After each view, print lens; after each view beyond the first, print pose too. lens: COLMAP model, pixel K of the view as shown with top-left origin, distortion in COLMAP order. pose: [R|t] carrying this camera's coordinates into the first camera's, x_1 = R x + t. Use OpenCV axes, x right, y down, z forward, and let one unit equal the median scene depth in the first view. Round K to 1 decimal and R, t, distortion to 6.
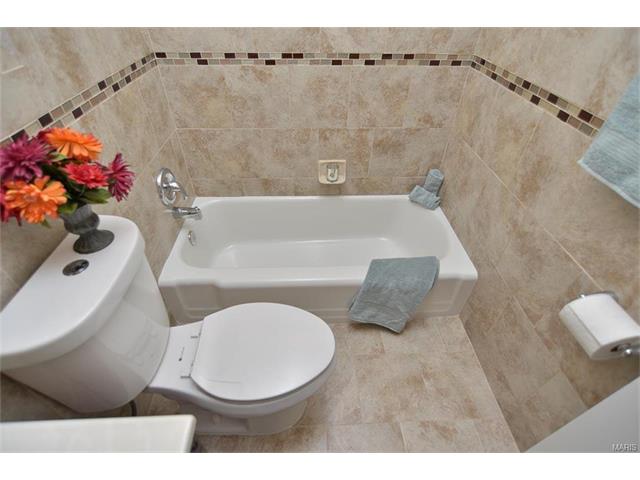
lens RADIAL K [[311.9, 0, 320.0], [0, 311.9, 240.0], [0, 0, 1]] dist [-0.028084, 0.020825]
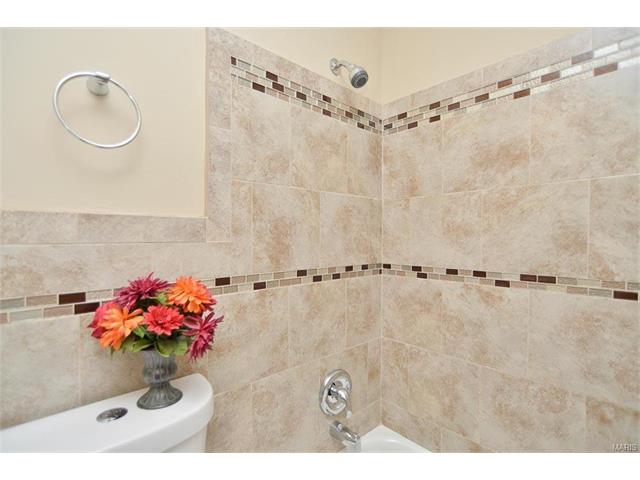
lens RADIAL K [[311.9, 0, 320.0], [0, 311.9, 240.0], [0, 0, 1]] dist [-0.028084, 0.020825]
pose [[0.645155, -0.006969, -0.764020, 0.132321], [-0.498673, 0.753771, -0.427966, -0.102572], [0.578878, 0.657100, 0.482824, 0.297871]]
